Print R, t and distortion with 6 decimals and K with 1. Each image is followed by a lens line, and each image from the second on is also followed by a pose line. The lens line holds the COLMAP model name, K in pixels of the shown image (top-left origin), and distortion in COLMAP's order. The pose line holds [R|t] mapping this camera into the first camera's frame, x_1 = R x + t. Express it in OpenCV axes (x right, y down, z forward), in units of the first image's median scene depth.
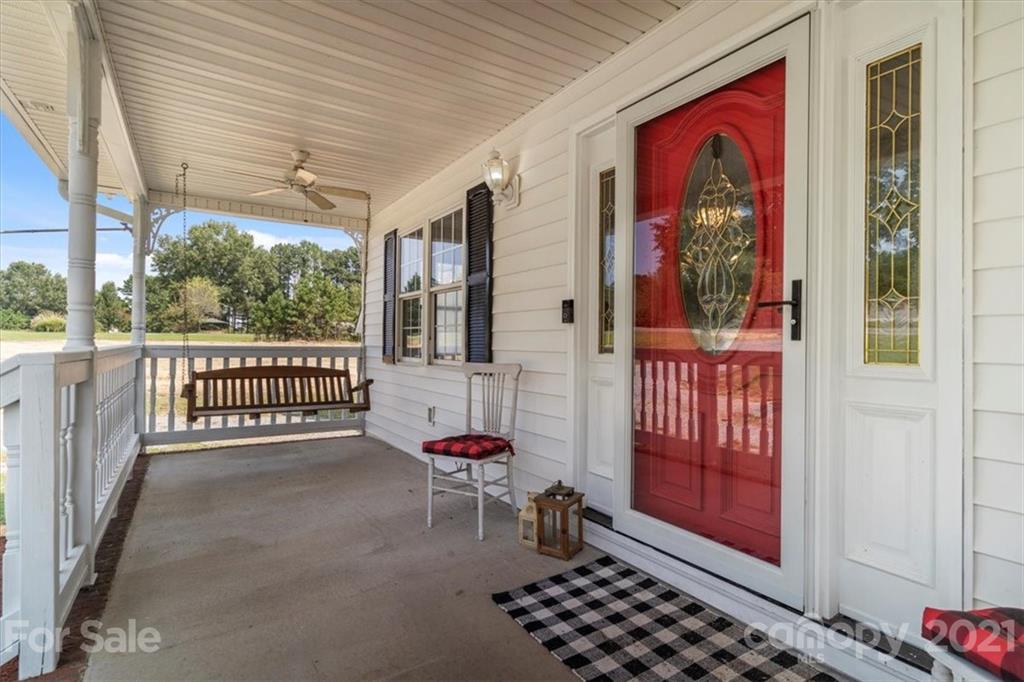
lens RADIAL K [[523.6, 0, 513.9], [0, 523.6, 338.2], [0, 0, 1]] dist [0.001603, 0.000685]
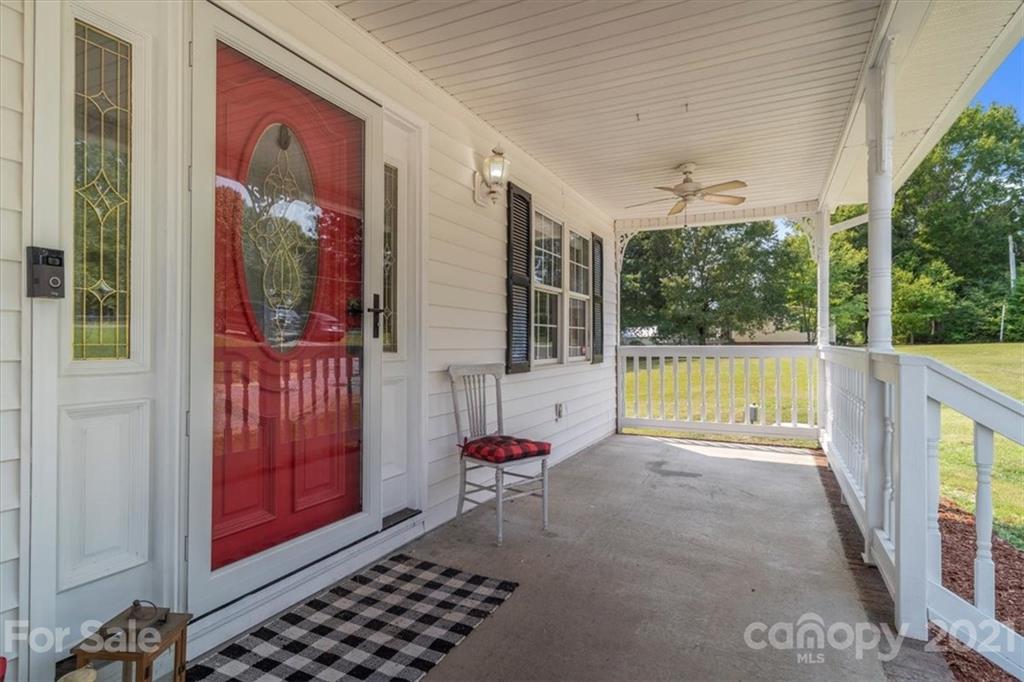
lens RADIAL K [[538.1, 0, 512.0], [0, 538.1, 341.0], [0, 0, 1]] dist [0.085682, 0.000193]
pose [[-0.516479, -0.008633, 0.856256, -0.736312], [-0.016162, 0.999869, 0.000332, 0.005925], [-0.856147, -0.013668, -0.516551, 1.207067]]
